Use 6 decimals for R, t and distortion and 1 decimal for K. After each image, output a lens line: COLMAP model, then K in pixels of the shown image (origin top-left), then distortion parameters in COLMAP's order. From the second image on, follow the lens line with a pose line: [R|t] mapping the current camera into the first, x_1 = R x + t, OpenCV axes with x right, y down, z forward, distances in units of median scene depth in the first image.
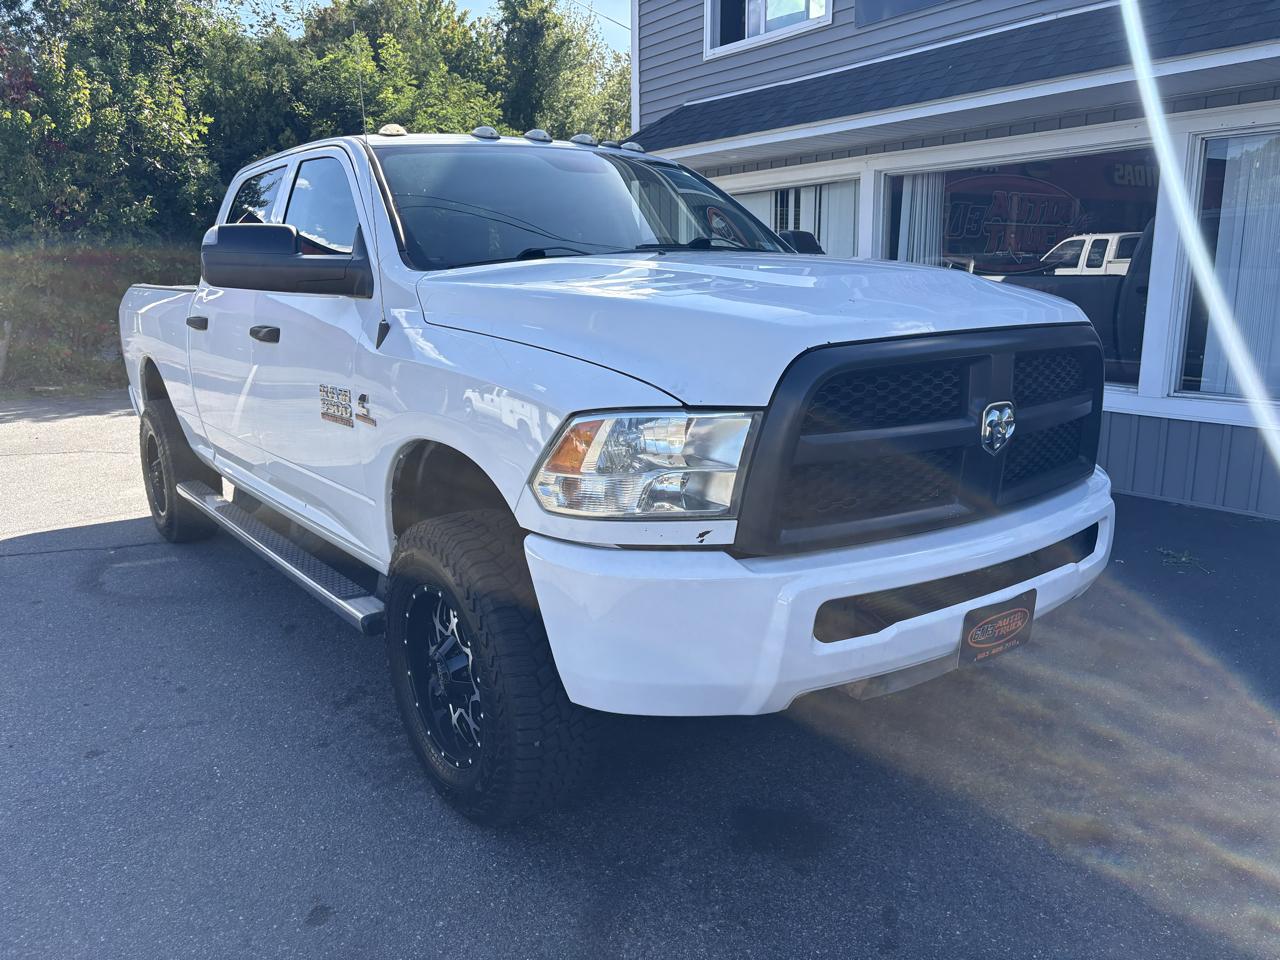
lens RADIAL K [[973.4, 0, 636.7], [0, 973.4, 480.9], [0, 0, 1]] dist [0.037696, -0.031964]
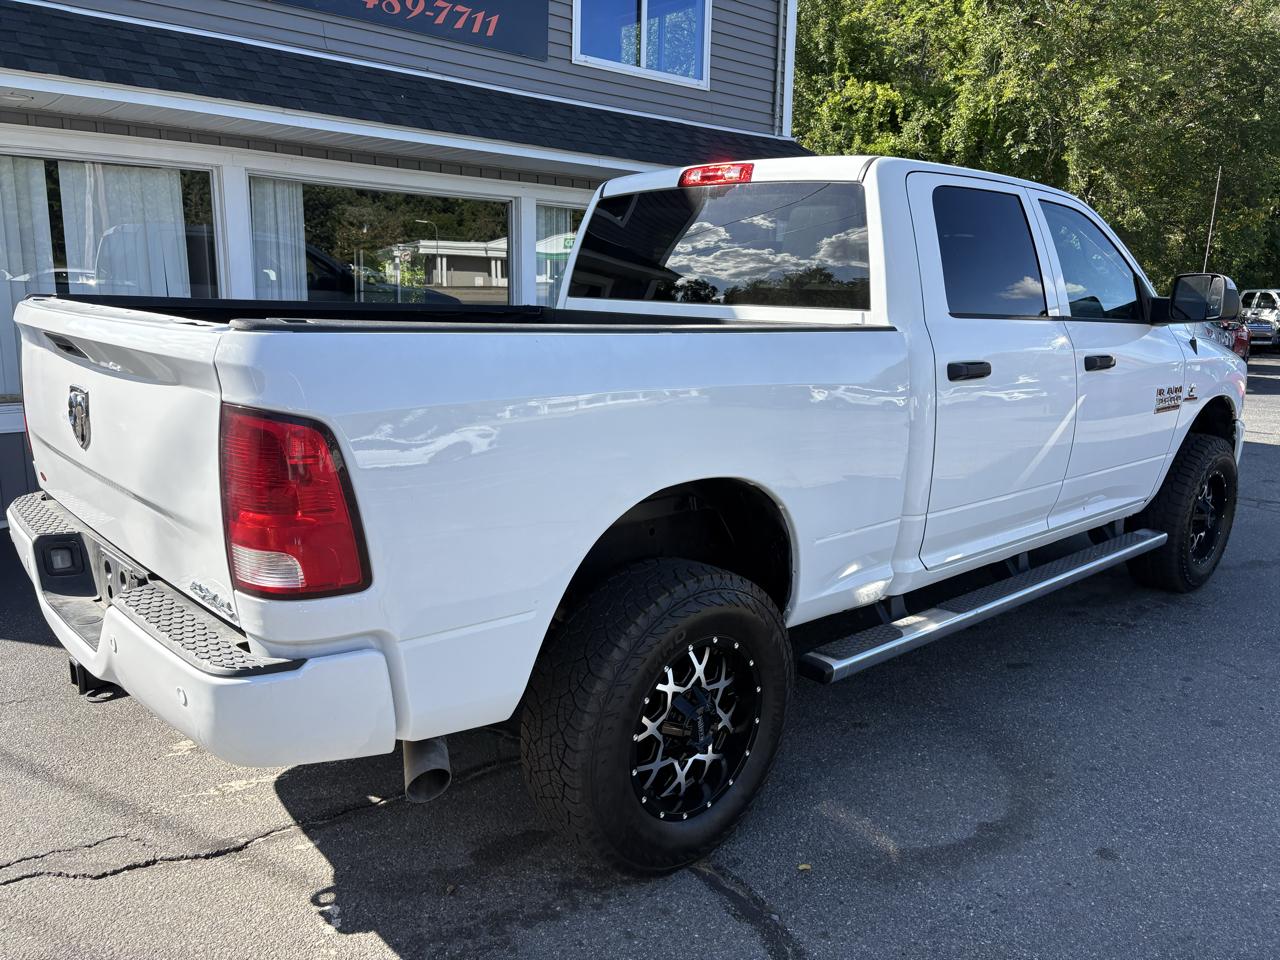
lens RADIAL K [[973.4, 0, 642.2], [0, 973.4, 476.6], [0, 0, 1]] dist [0.037696, -0.031964]
pose [[-0.112617, -0.179535, 0.977284, -2.168451], [0.179921, 0.963598, 0.197754, -0.515287], [-0.977213, 0.198105, -0.076215, 2.463375]]
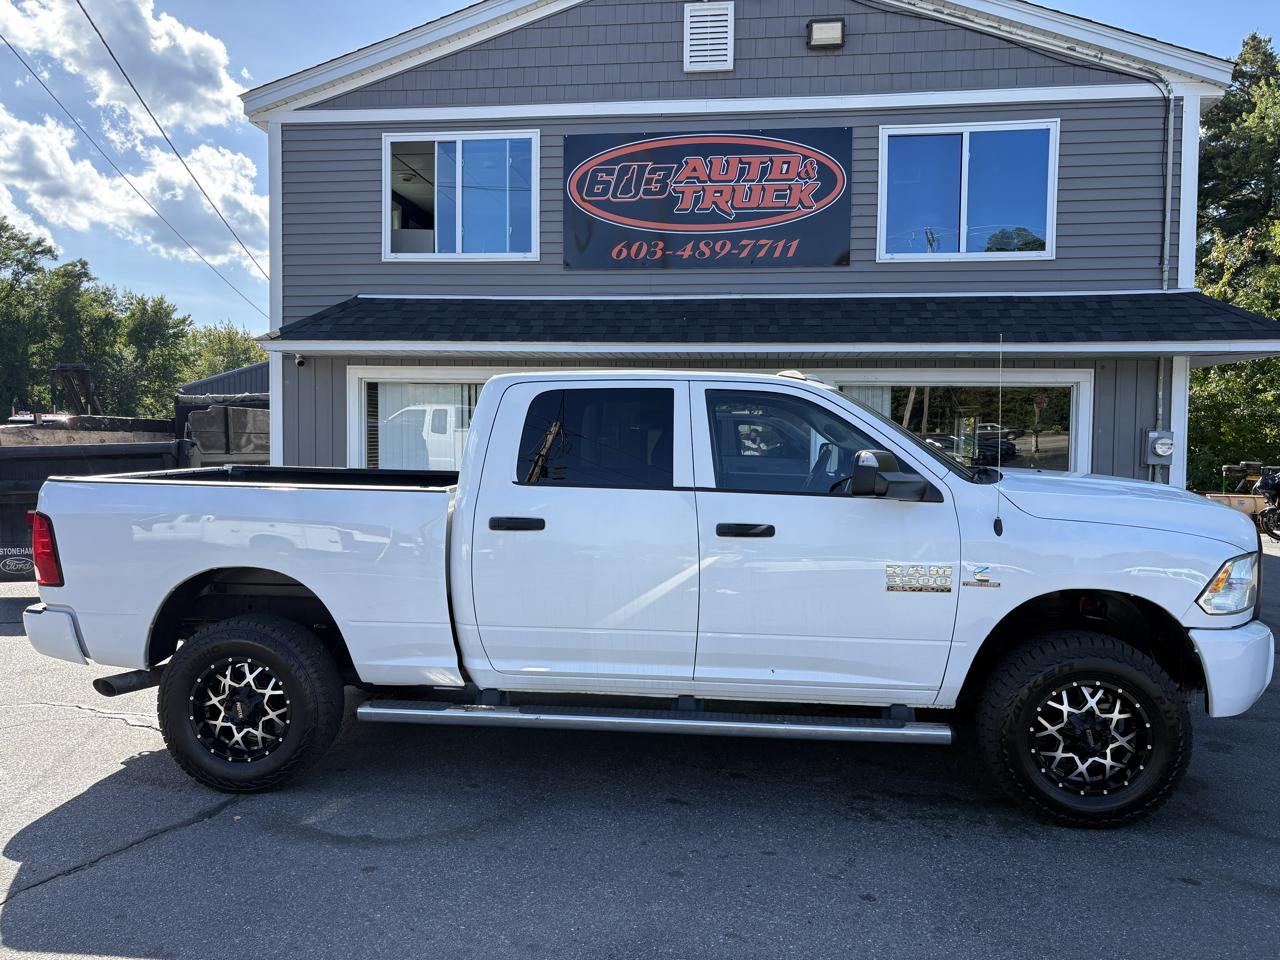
lens RADIAL K [[973.4, 0, 630.6], [0, 973.4, 473.9], [0, 0, 1]] dist [0.037696, -0.031964]
pose [[0.673066, -0.008930, 0.739529, -2.065252], [0.132621, 0.985176, -0.108806, -0.163675], [-0.727595, 0.171311, 0.664273, 0.457122]]
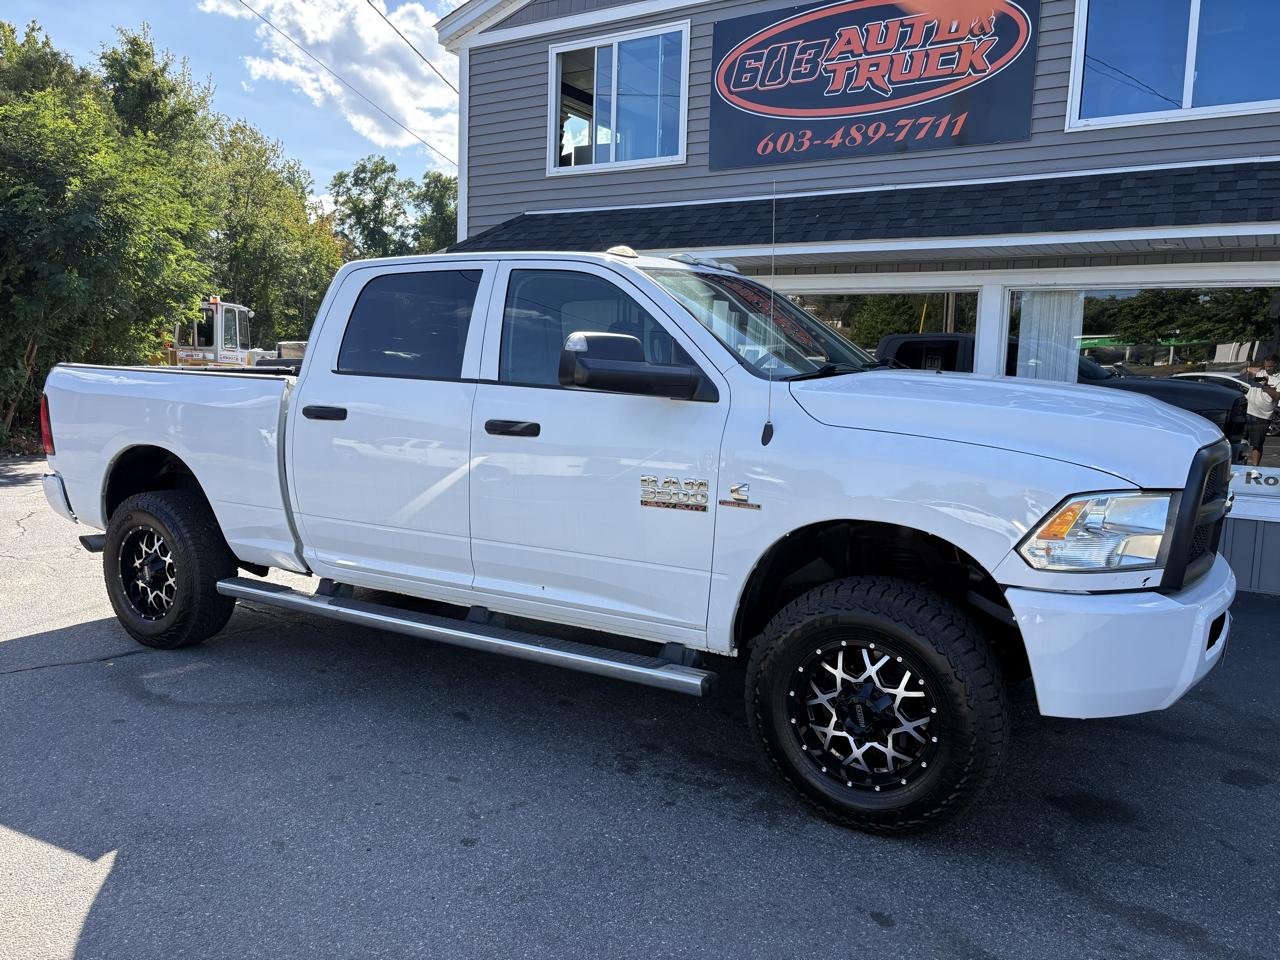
lens RADIAL K [[973.4, 0, 628.9], [0, 973.4, 475.4], [0, 0, 1]] dist [0.037696, -0.031964]
pose [[0.921174, -0.006471, 0.389097, -1.024756], [0.042258, 0.995612, -0.083487, -0.007496], [-0.386850, 0.093348, 0.917406, -0.022059]]
